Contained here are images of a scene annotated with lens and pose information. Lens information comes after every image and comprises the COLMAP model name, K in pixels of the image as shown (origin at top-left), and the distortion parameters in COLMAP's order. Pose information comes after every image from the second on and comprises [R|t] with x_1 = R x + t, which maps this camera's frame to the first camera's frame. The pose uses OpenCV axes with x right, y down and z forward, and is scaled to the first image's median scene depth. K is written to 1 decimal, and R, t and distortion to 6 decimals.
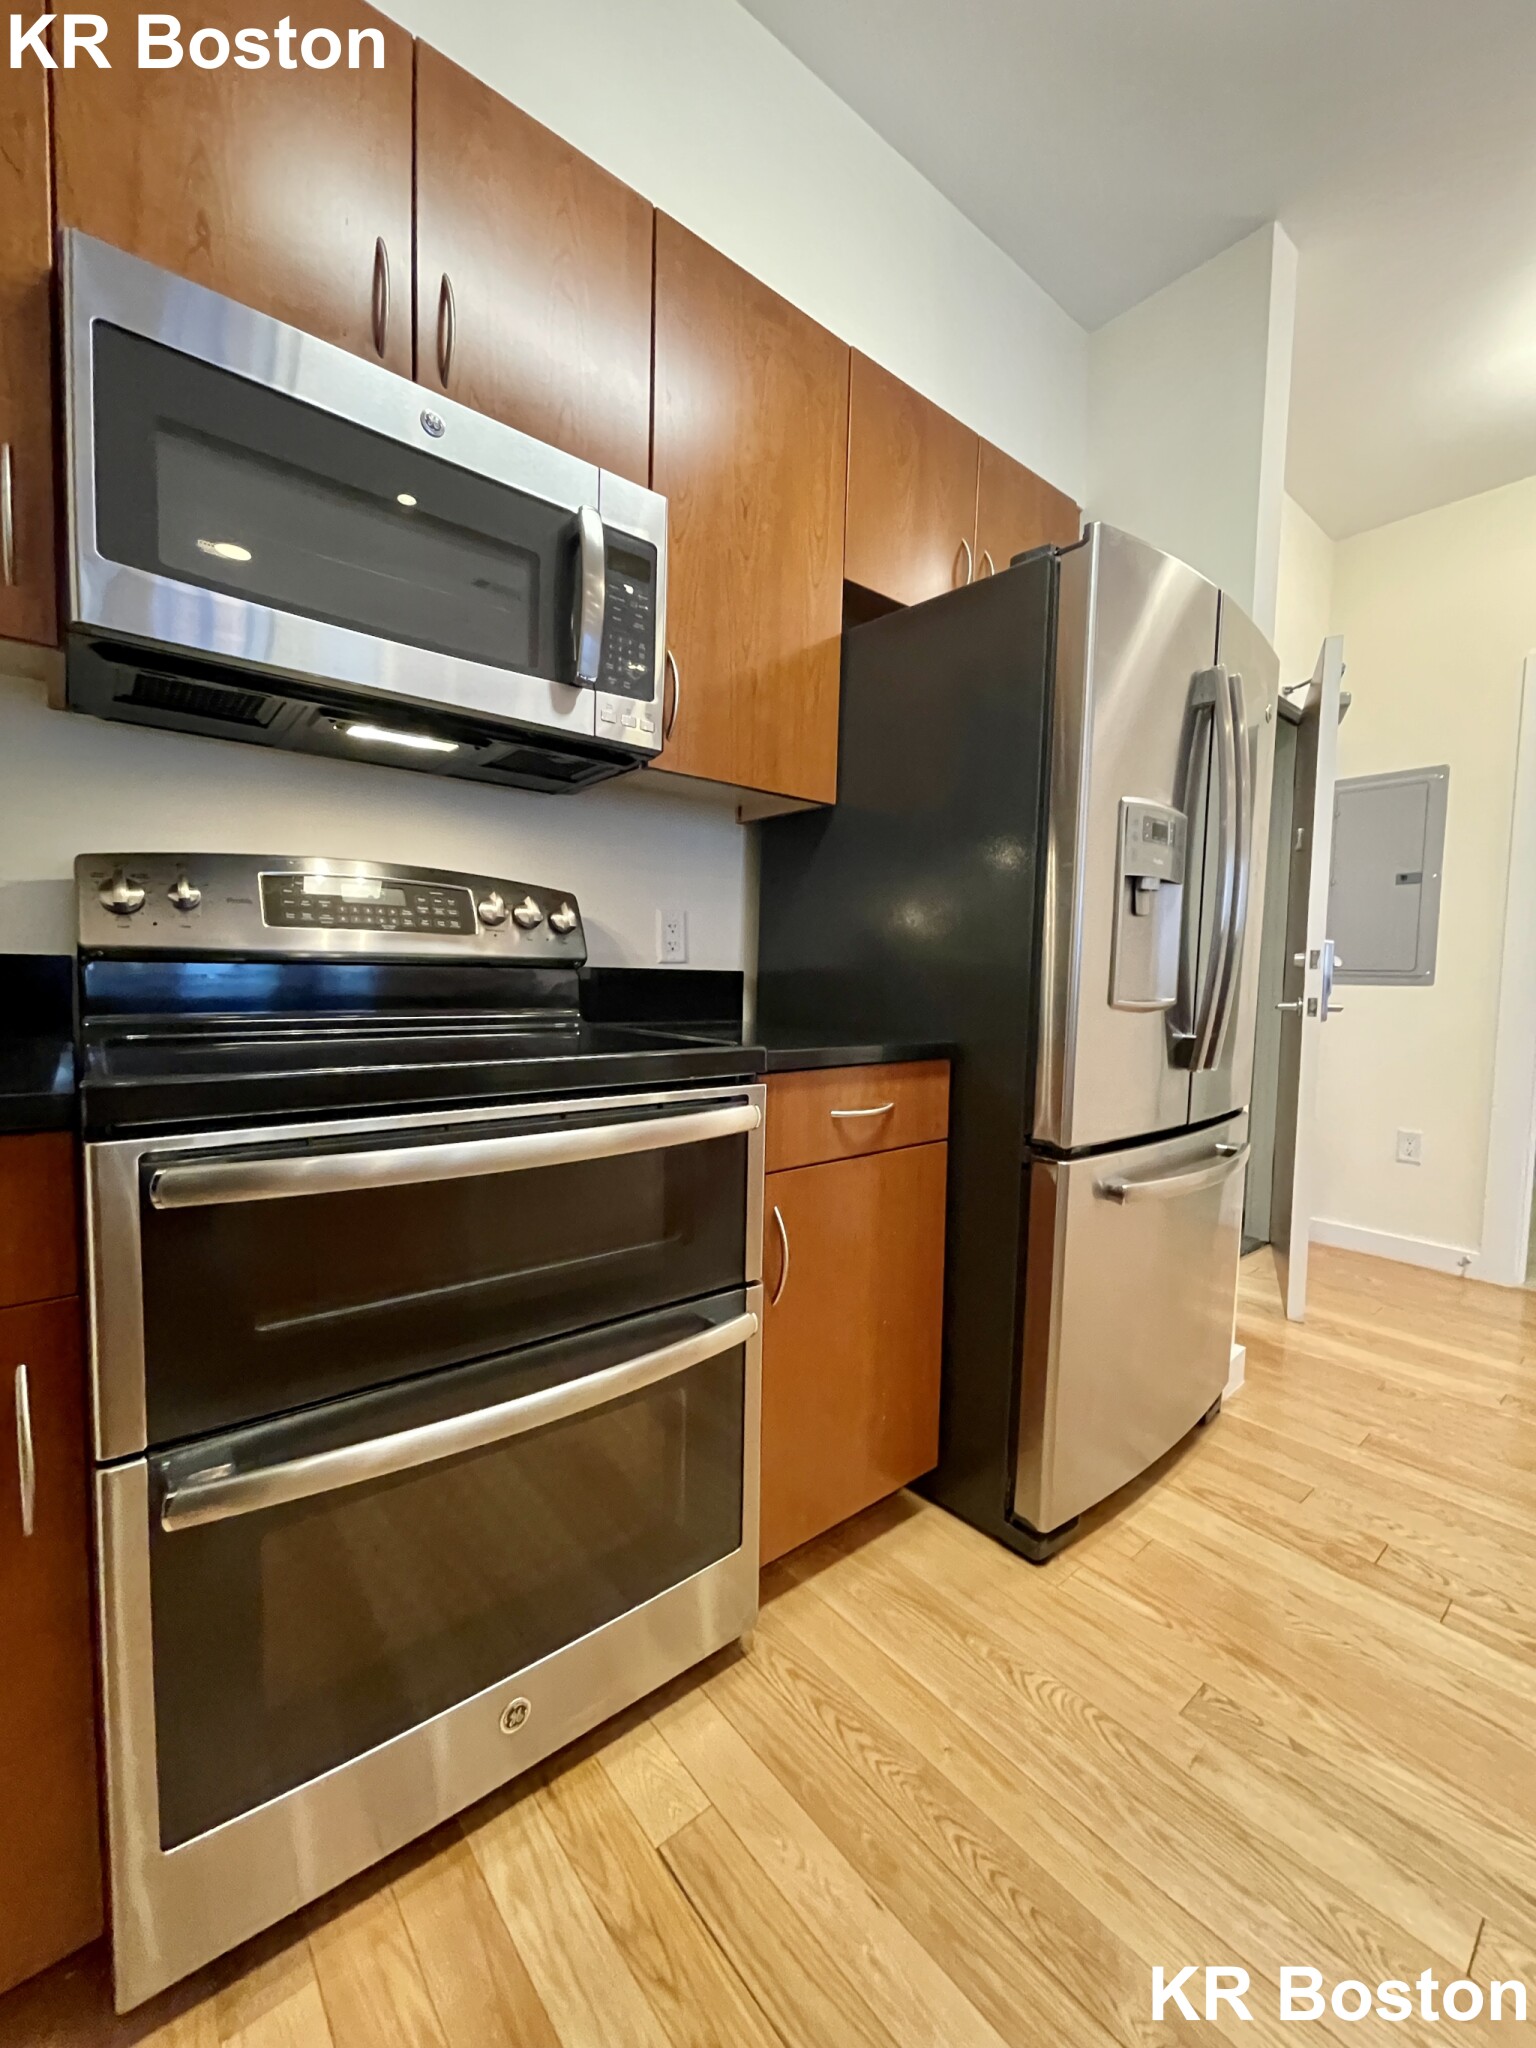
lens RADIAL K [[830.2, 0, 765.2], [0, 830.2, 1014.6], [0, 0, 1]] dist [0.000542, -0.001291]
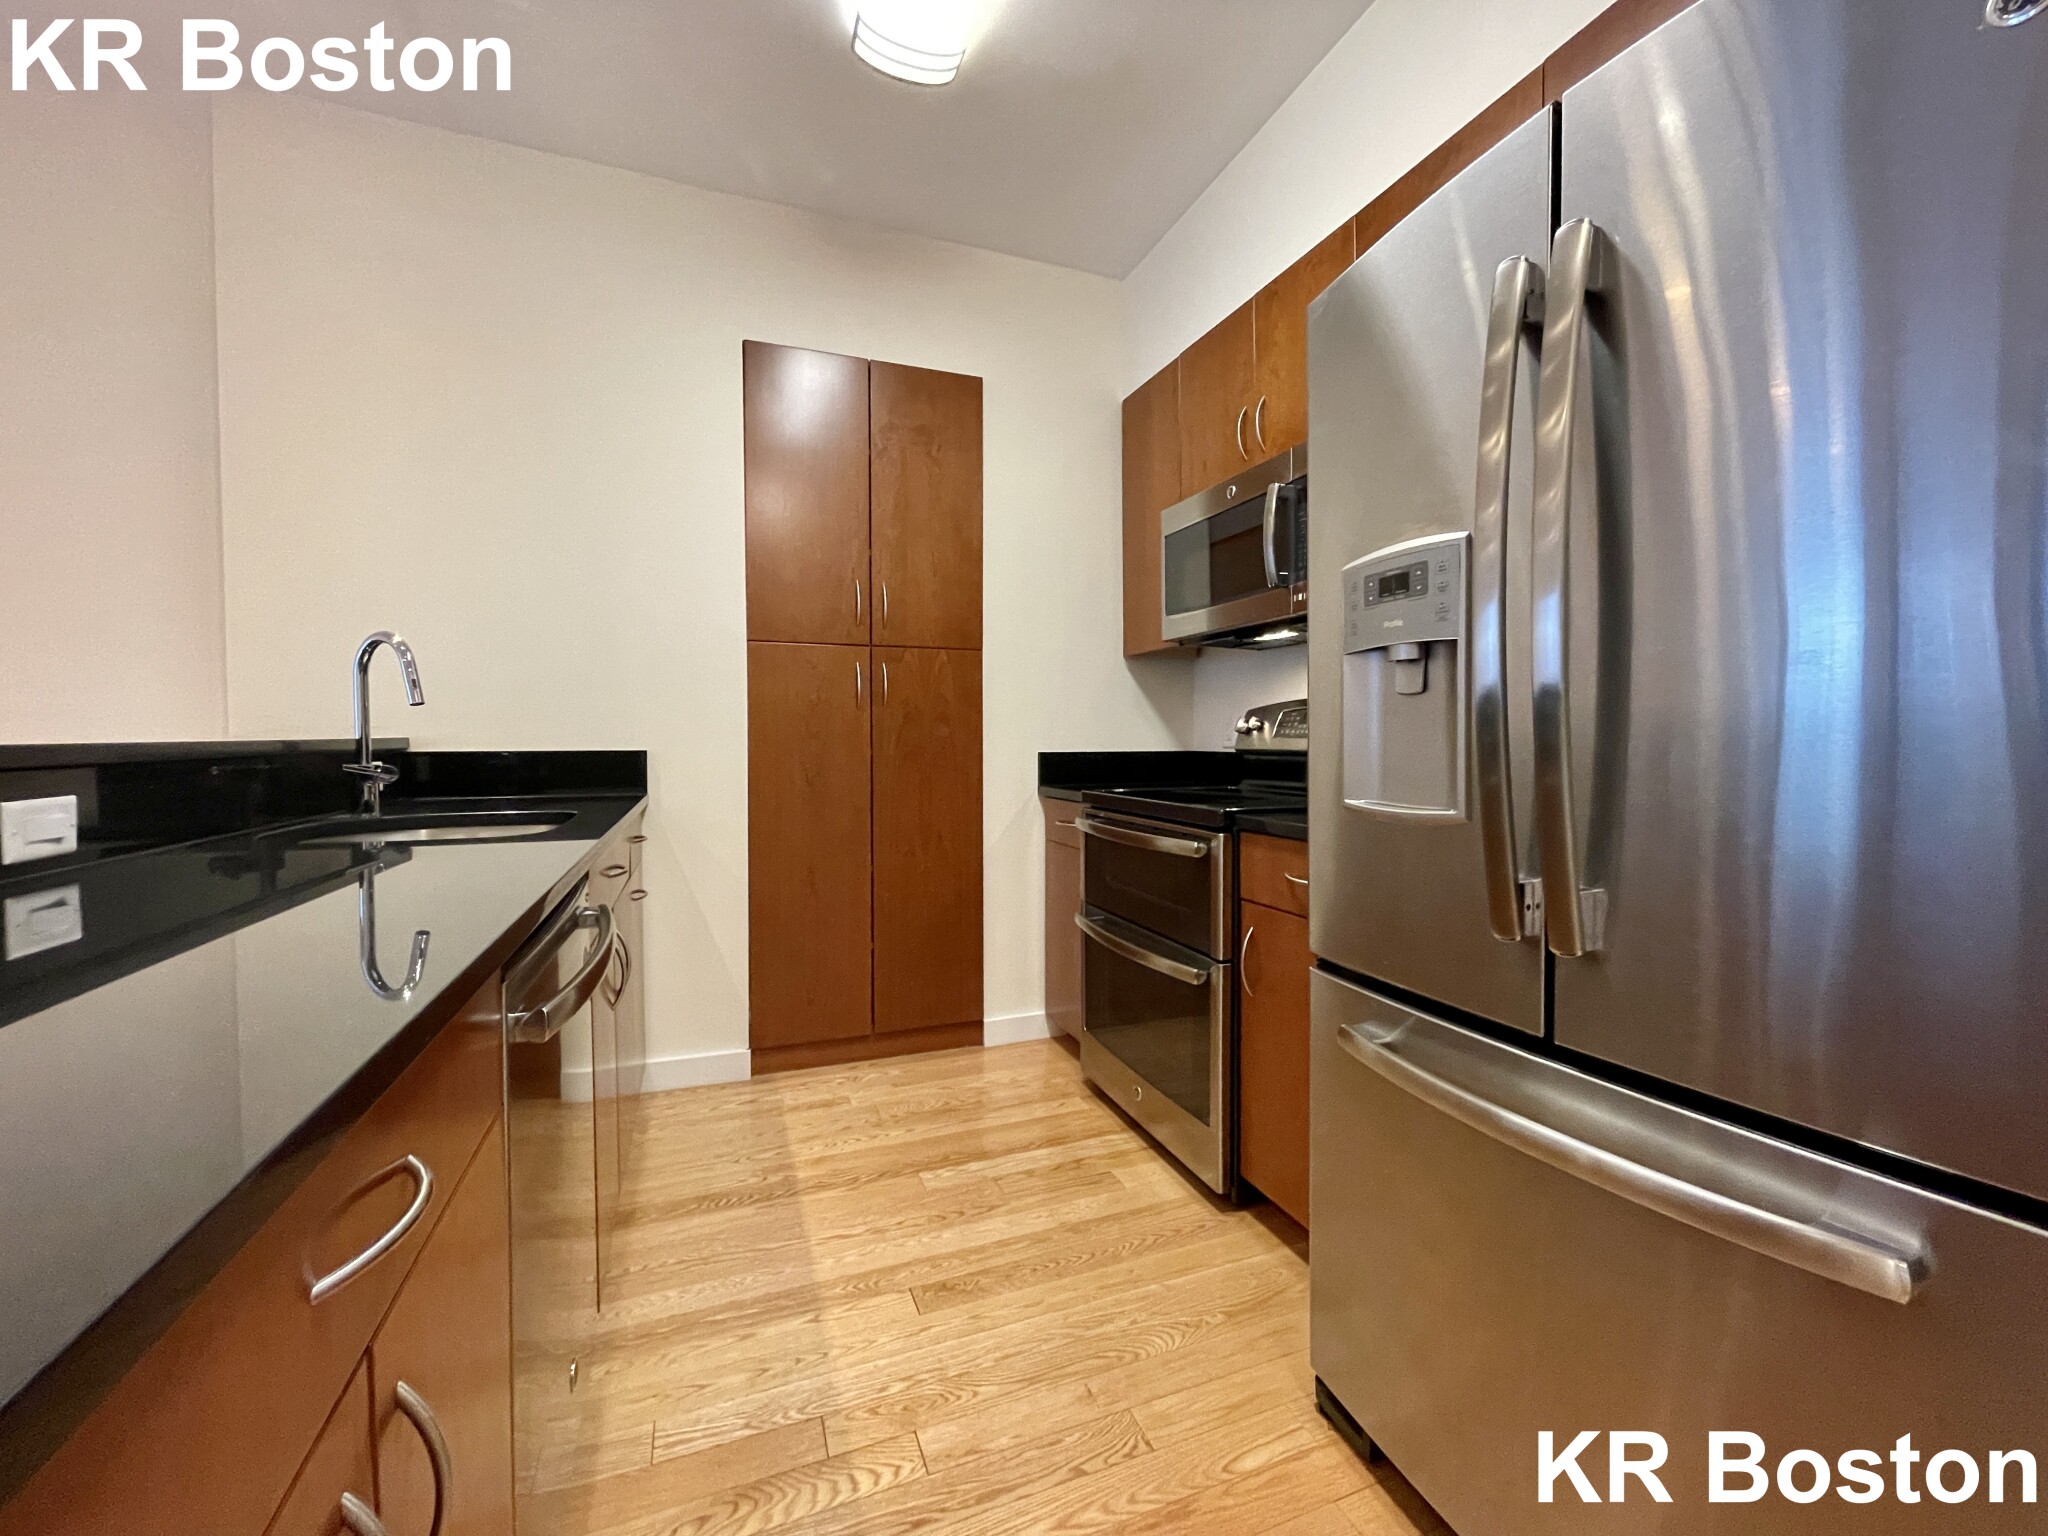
lens RADIAL K [[830.2, 0, 1026.9], [0, 830.2, 759.5], [0, 0, 1]] dist [0.000542, -0.001291]
pose [[-0.322034, 0.004049, -0.946719, 1.827422], [-0.059160, 0.997950, 0.024392, -0.082417], [0.944878, 0.063863, -0.321135, 1.322186]]
